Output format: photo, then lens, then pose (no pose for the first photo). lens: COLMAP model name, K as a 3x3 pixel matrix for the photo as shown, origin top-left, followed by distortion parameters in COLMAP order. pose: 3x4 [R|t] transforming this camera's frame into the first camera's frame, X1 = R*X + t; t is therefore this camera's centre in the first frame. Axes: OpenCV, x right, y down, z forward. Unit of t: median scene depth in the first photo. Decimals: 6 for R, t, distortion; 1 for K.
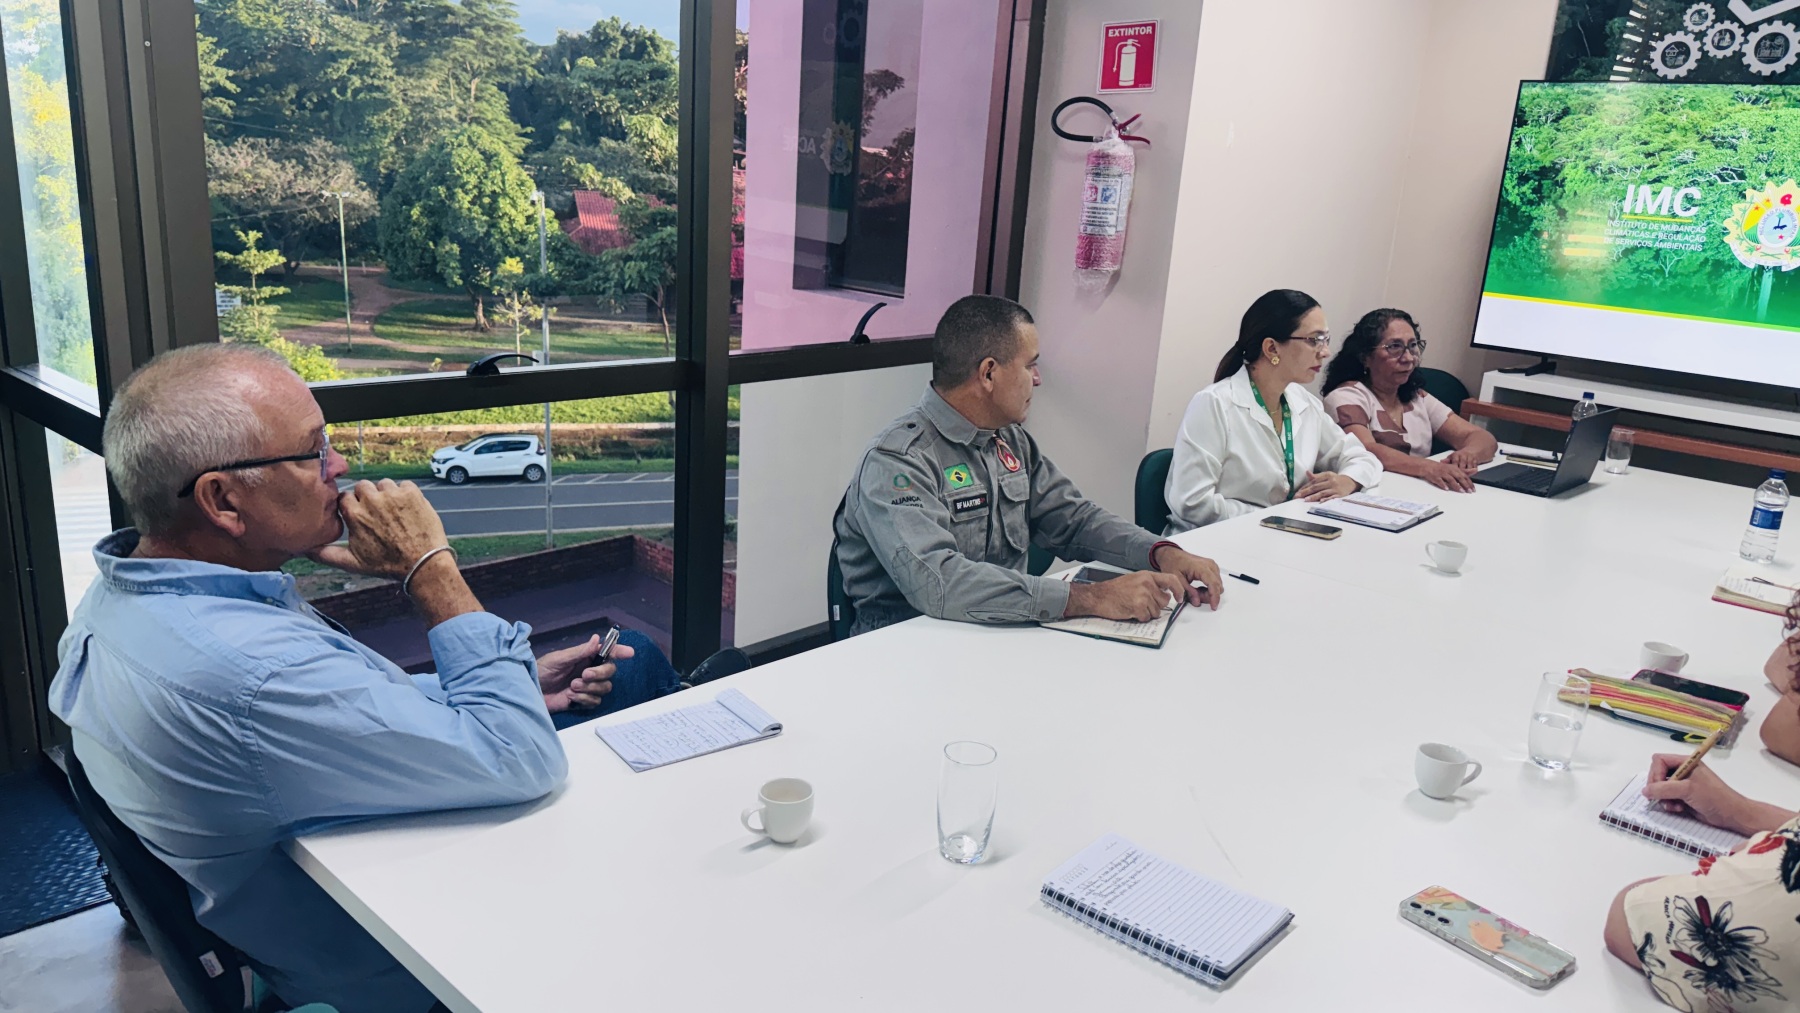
lens RADIAL K [[1290.9, 0, 898.8], [0, 1290.9, 522.4], [0, 0, 1]] dist [0.037453, -0.037983]
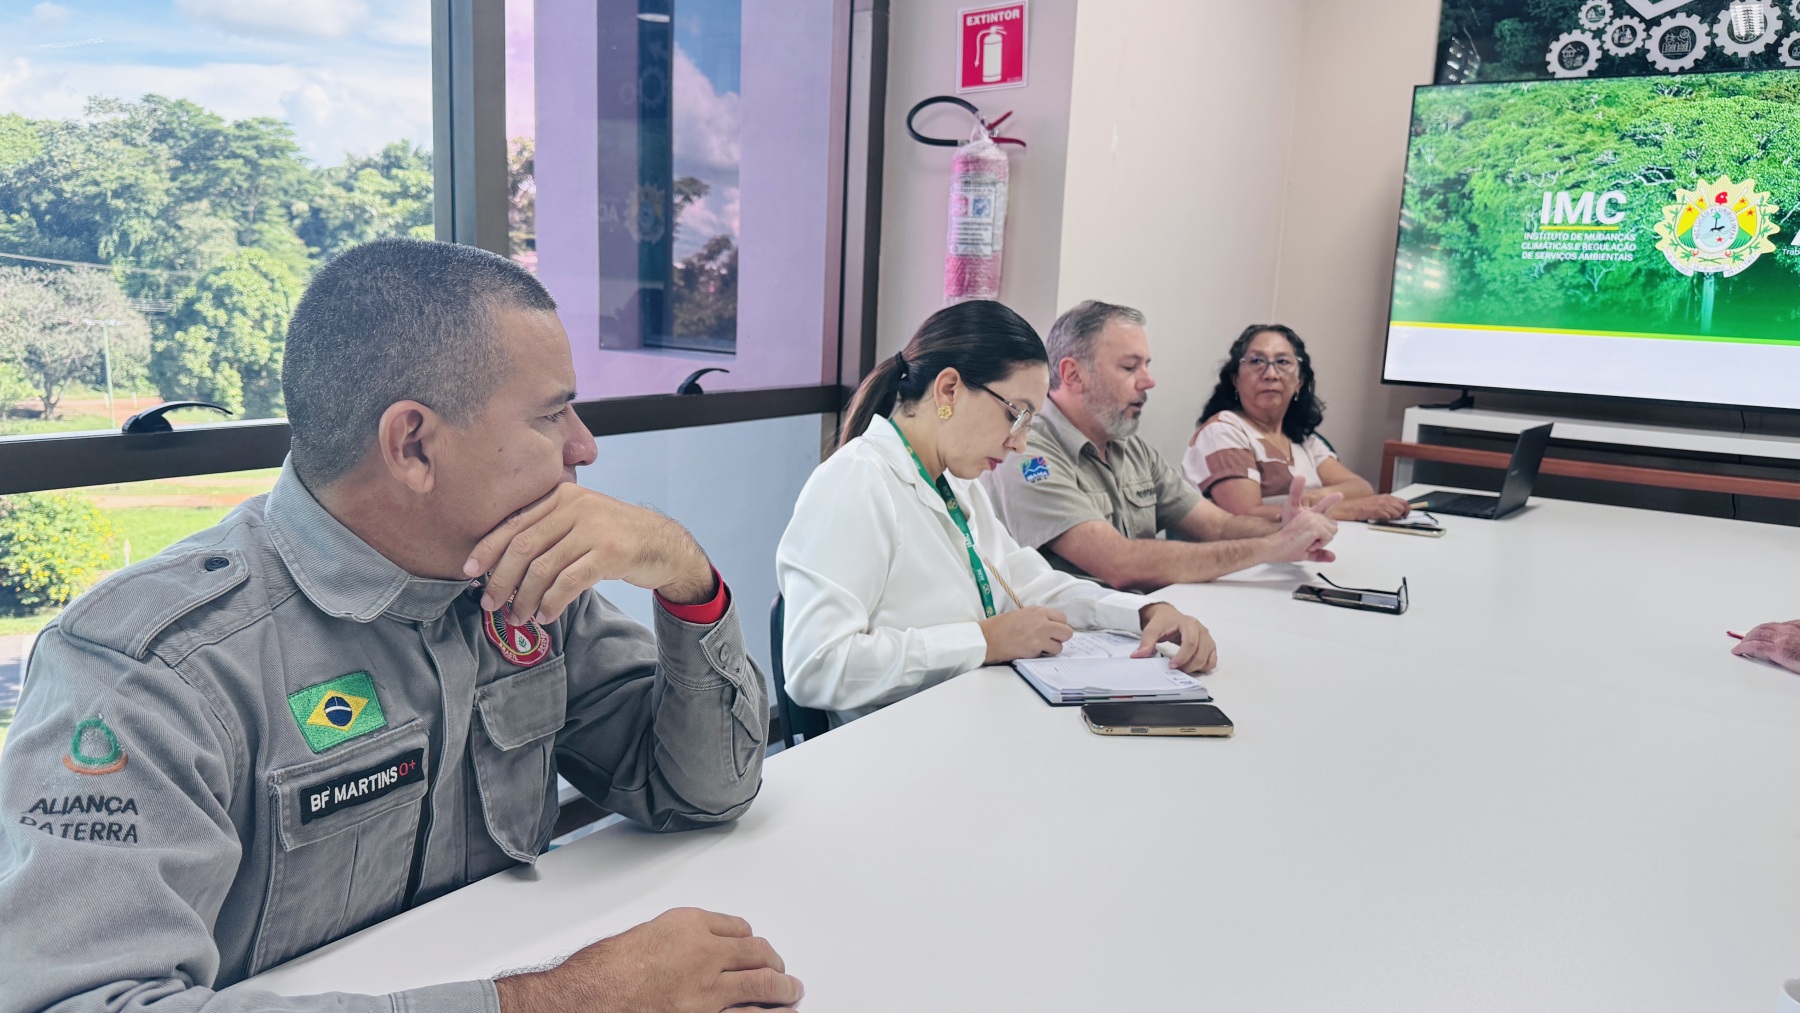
lens RADIAL K [[1290.9, 0, 898.2], [0, 1290.9, 512.9], [0, 0, 1]] dist [0.037453, -0.037983]
pose [[0.989122, -0.049220, 0.138617, -0.014861], [0.061617, 0.994335, -0.086612, 0.010285], [-0.133568, 0.094211, 0.986551, 0.198674]]
